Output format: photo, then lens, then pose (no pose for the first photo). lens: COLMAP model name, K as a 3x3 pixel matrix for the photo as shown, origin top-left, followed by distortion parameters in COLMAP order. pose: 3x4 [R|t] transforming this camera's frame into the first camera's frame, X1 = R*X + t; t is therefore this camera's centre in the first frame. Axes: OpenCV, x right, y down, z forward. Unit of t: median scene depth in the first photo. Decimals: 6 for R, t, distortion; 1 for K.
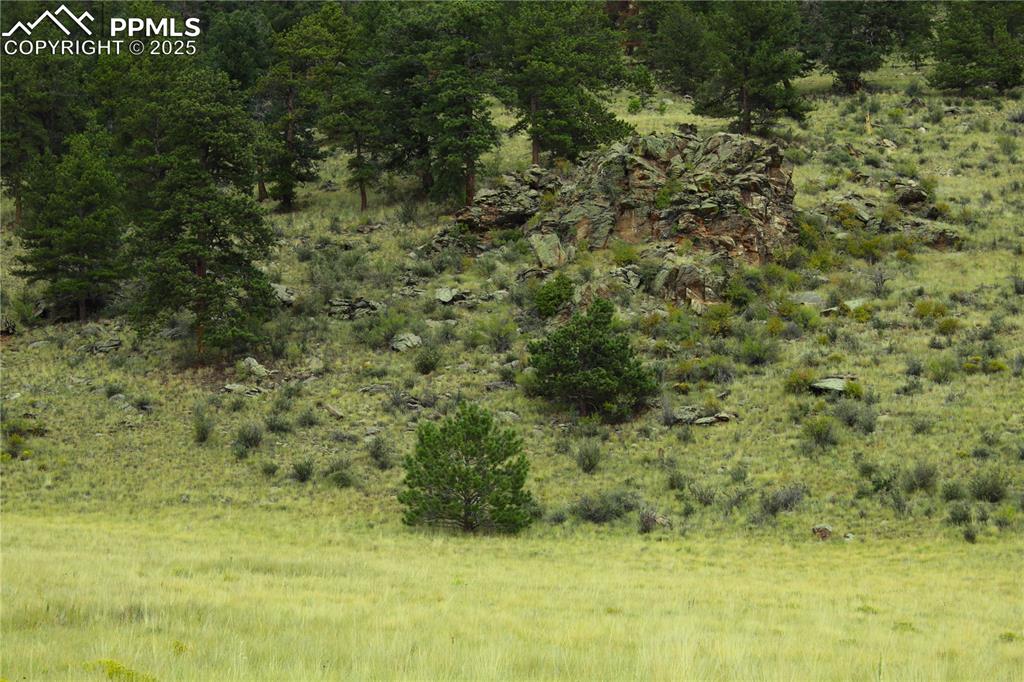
lens RADIAL K [[2532.8, 0, 510.5], [0, 2532.8, 339.9], [0, 0, 1]] dist [0.026044, 0.000000]
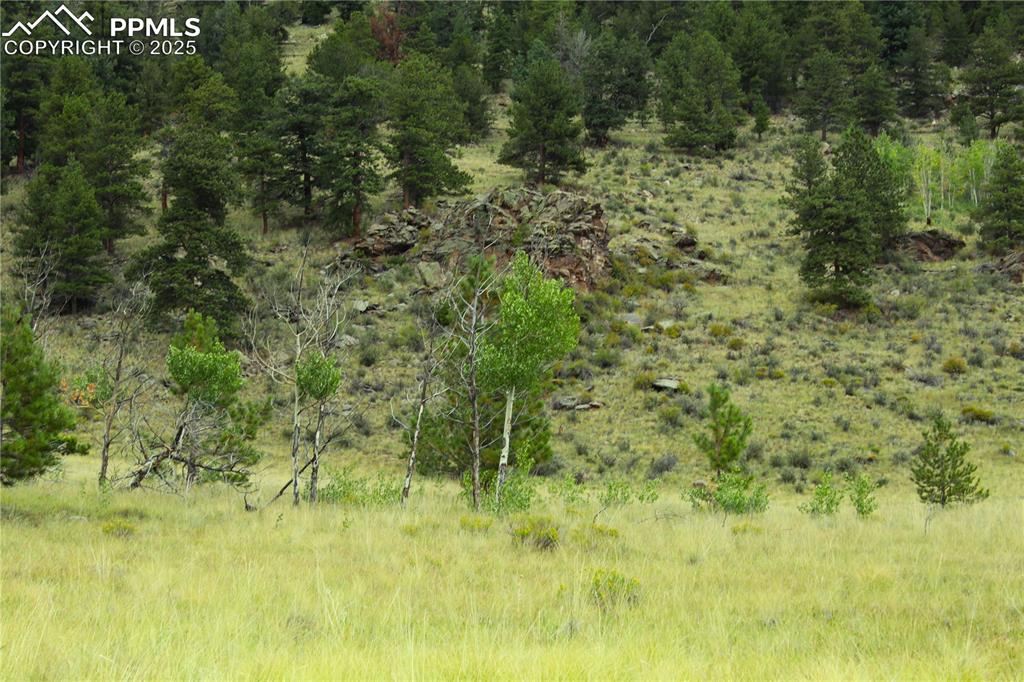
lens RADIAL K [[2523.4, 0, 513.0], [0, 2523.4, 341.5], [0, 0, 1]] dist [-0.040567, 0.000000]
pose [[0.982453, 0.032534, 0.183653, -0.186483], [-0.034900, 0.999344, 0.009662, -0.014286], [-0.183219, -0.015902, 0.982944, -0.316896]]
